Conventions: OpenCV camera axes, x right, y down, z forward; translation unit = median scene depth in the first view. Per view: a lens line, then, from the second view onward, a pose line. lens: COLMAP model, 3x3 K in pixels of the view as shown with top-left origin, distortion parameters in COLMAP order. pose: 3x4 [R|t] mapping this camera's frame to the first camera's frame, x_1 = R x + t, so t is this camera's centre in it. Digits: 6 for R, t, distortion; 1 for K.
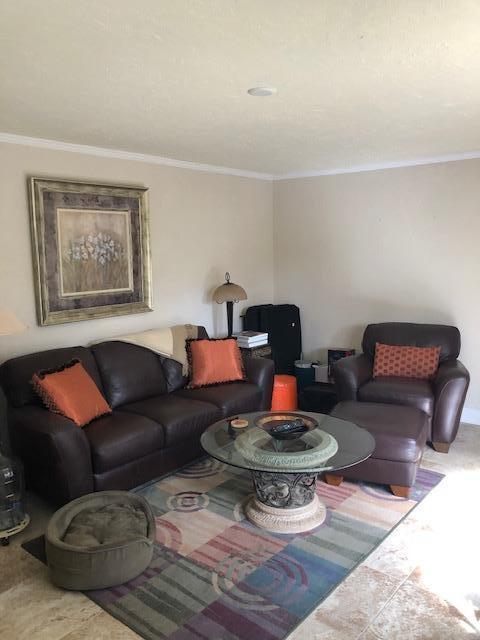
lens RADIAL K [[530.8, 0, 242.9], [0, 530.8, 319.5], [0, 0, 1]] dist [0.018876, -0.010398]
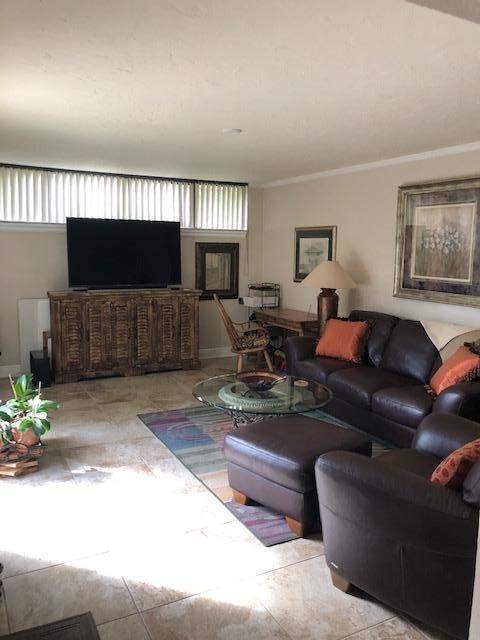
lens RADIAL K [[530.8, 0, 242.6], [0, 530.8, 318.4], [0, 0, 1]] dist [0.018876, -0.010398]
pose [[-0.396673, 0.138423, -0.907463, 0.941683], [-0.135132, 0.968990, 0.206878, -0.150957], [0.907959, 0.204690, -0.365666, 1.085631]]
